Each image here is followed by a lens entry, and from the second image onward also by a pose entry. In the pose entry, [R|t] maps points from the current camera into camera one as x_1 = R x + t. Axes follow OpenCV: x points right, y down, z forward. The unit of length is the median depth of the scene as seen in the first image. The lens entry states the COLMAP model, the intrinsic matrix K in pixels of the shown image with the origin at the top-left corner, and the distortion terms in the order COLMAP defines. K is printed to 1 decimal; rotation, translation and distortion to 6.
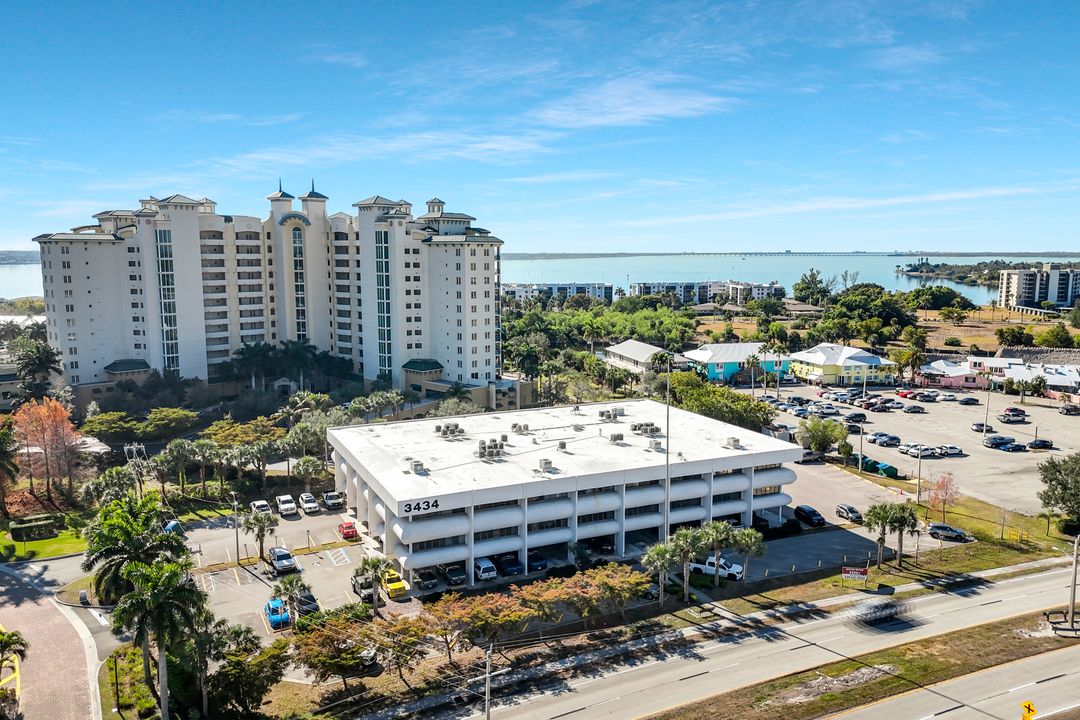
lens RADIAL K [[798.7, 0, 537.8], [0, 798.7, 365.7], [0, 0, 1]] dist [0.079376, -0.078992]
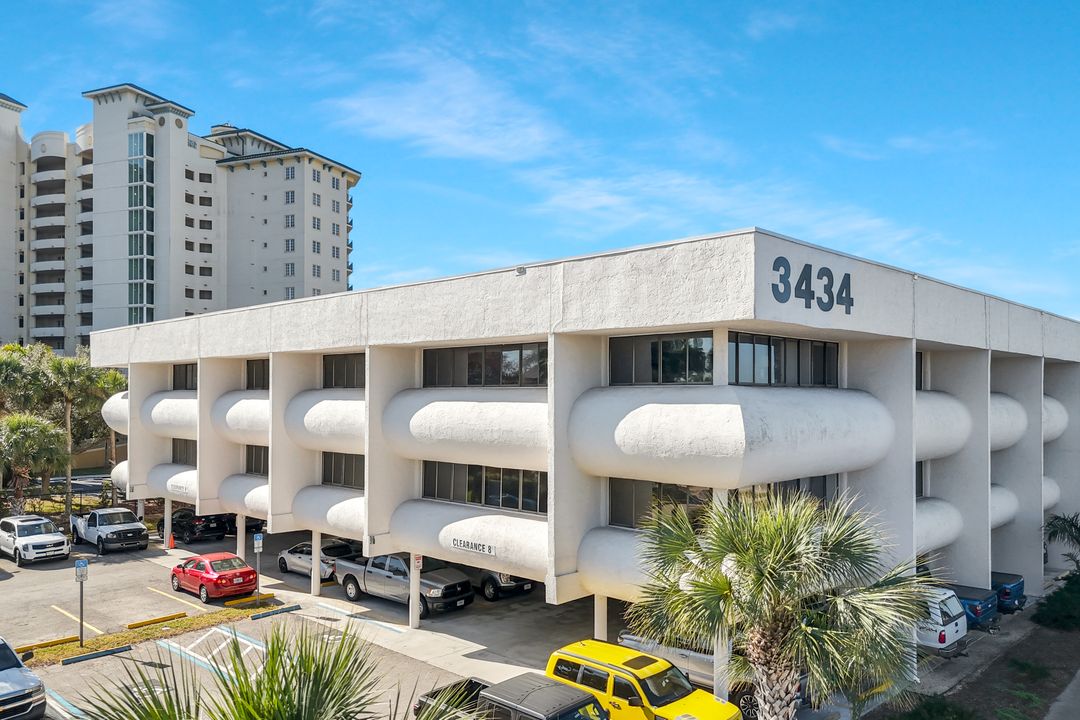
lens RADIAL K [[797.6, 0, 539.5], [0, 797.6, 380.5], [0, 0, 1]] dist [0.083923, -0.079868]
pose [[0.935363, 0.003740, 0.353668, -0.134976], [0.052372, 0.987457, -0.148952, 0.107518], [-0.349789, 0.157846, 0.923435, 0.397607]]
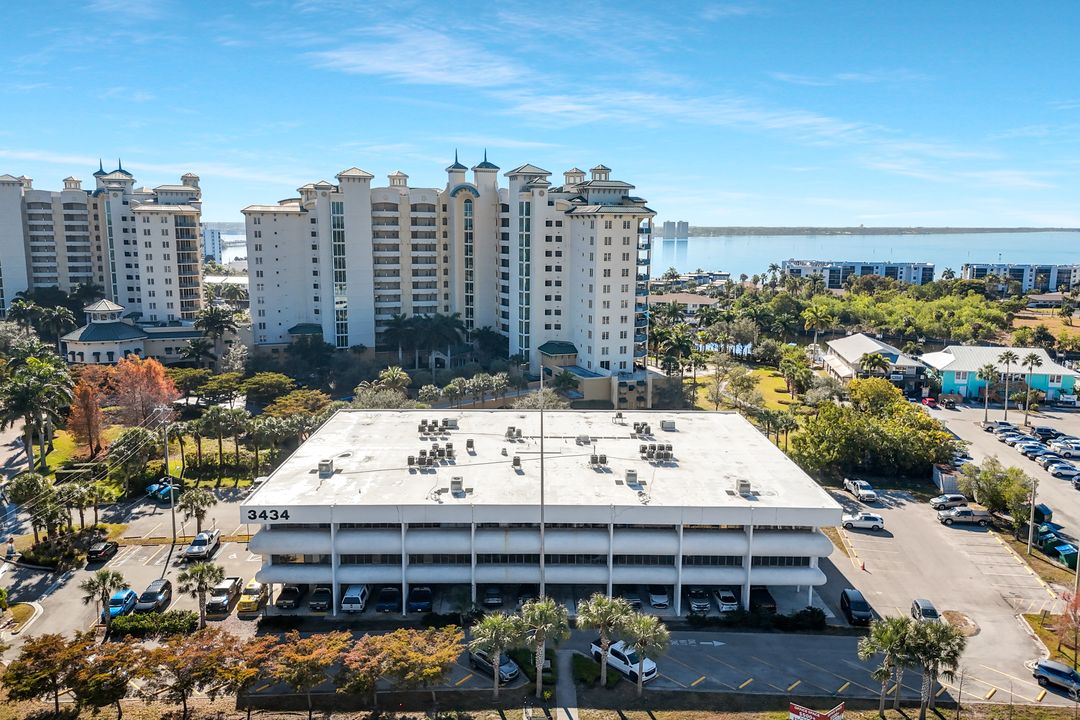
lens RADIAL K [[798.7, 0, 537.8], [0, 798.7, 365.7], [0, 0, 1]] dist [0.079376, -0.078992]
pose [[0.907063, 0.079355, -0.413449, 0.222210], [-0.066622, 0.996756, 0.045149, -0.020997], [0.415691, -0.013408, 0.909407, 0.158515]]
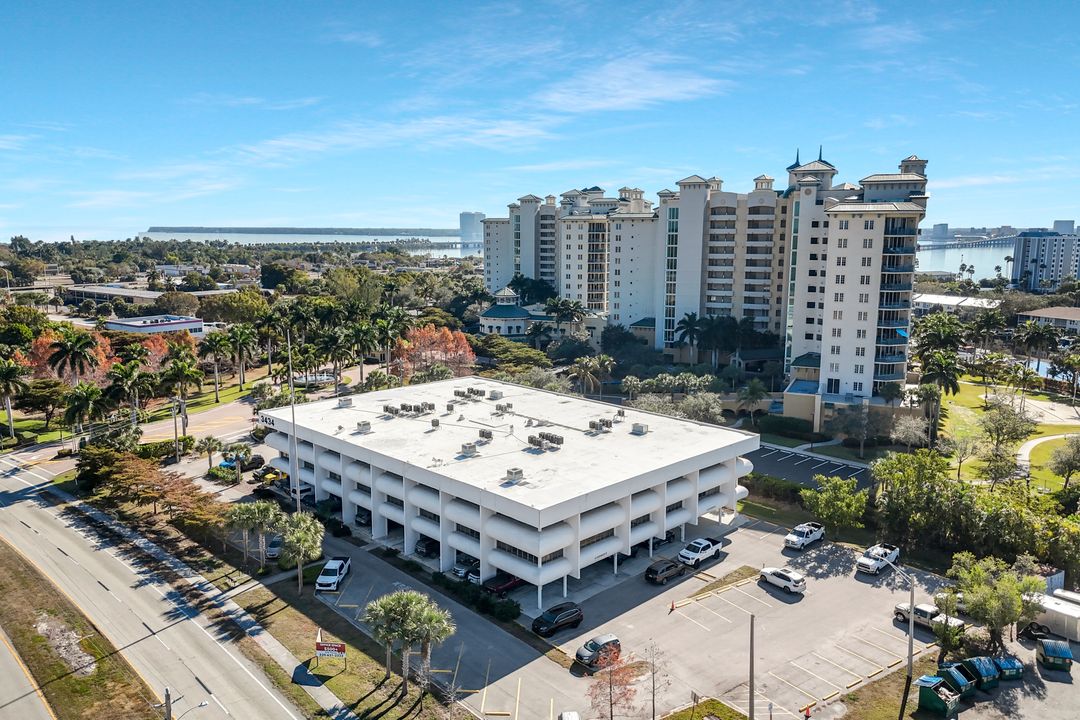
lens RADIAL K [[798.7, 0, 537.8], [0, 798.7, 365.7], [0, 0, 1]] dist [0.079376, -0.078992]
pose [[0.328291, 0.159895, -0.930945, 0.565057], [-0.135872, 0.983313, 0.120975, -0.060196], [0.934753, 0.086775, 0.344538, 0.454216]]
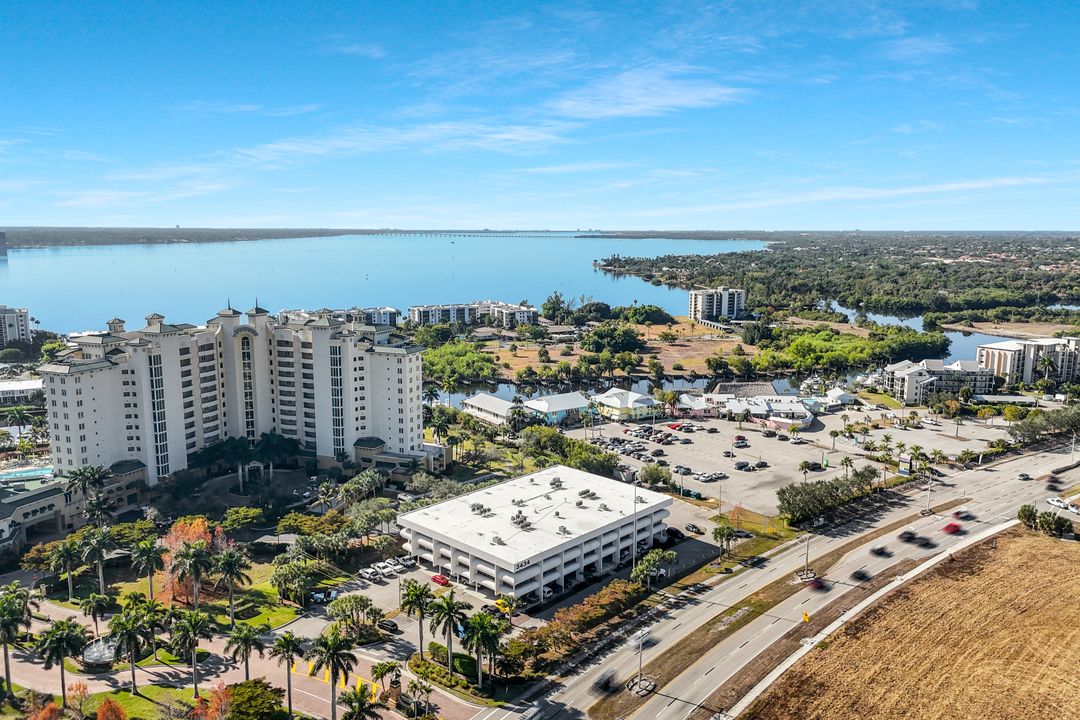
lens RADIAL K [[797.6, 0, 539.5], [0, 797.6, 380.5], [0, 0, 1]] dist [0.083923, -0.079868]
pose [[0.933098, -0.064625, 0.353769, -0.355796], [0.046934, 0.997191, 0.058371, -0.173836], [-0.356547, -0.037862, 0.933510, -0.360315]]
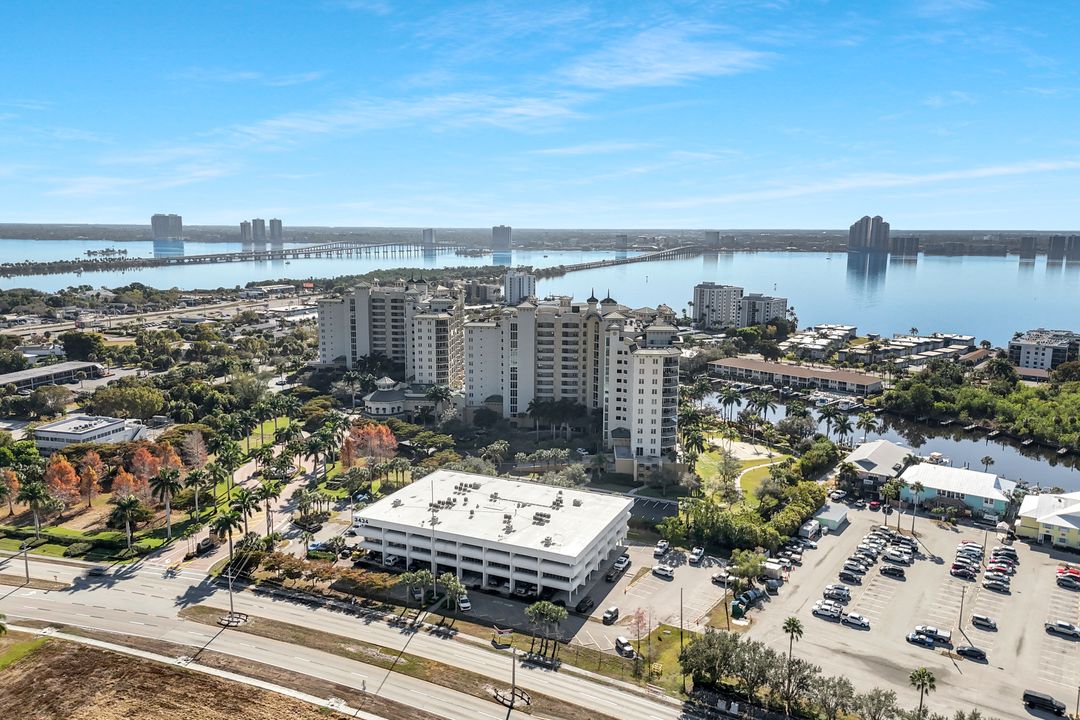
lens RADIAL K [[798.7, 0, 537.8], [0, 798.7, 365.7], [0, 0, 1]] dist [0.079376, -0.078992]
pose [[0.641190, 0.135929, -0.755247, 0.826485], [-0.113478, 0.990162, 0.081869, -0.222448], [0.758945, 0.033210, 0.650307, -0.027475]]
